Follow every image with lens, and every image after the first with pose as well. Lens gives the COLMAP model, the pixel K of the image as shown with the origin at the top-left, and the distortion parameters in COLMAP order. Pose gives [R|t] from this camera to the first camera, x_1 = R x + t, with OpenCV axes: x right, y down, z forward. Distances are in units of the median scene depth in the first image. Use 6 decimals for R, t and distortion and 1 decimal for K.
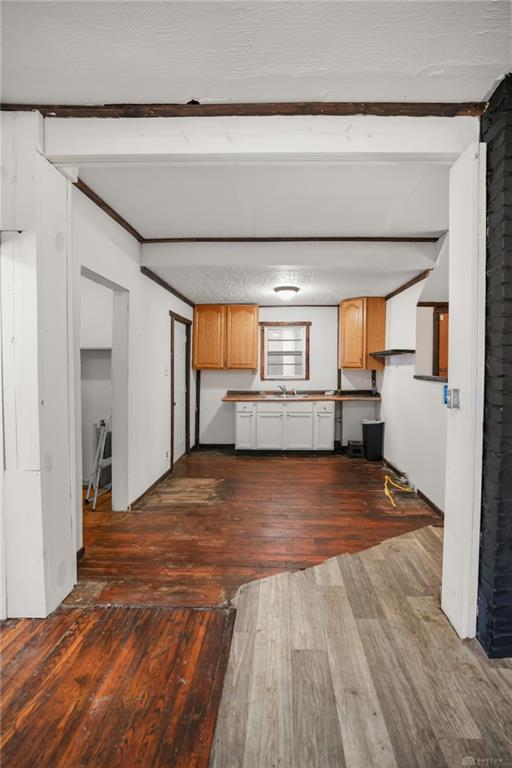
lens RADIAL K [[318.6, 0, 275.8], [0, 318.6, 384.2], [0, 0, 1]] dist [0.000457, 0.000061]
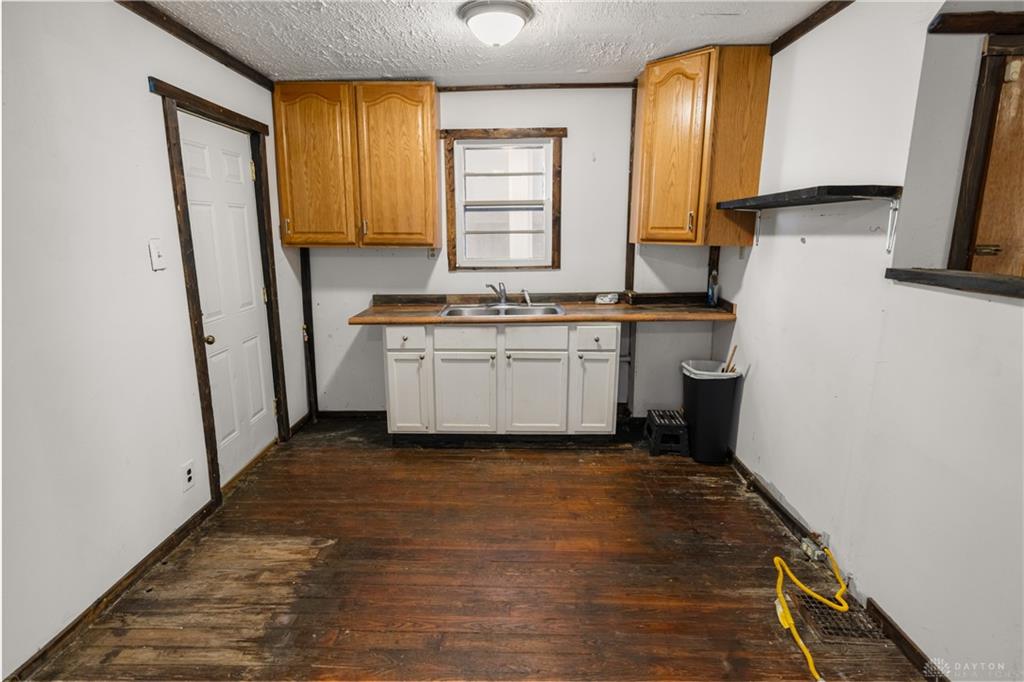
lens RADIAL K [[533.5, 0, 494.3], [0, 533.5, 337.7], [0, 0, 1]] dist [0.013285, -0.000017]
pose [[0.999807, -0.005062, -0.018993, 0.031967], [0.007634, 0.990413, 0.137925, -0.024088], [0.018112, -0.138043, 0.990261, 0.295481]]
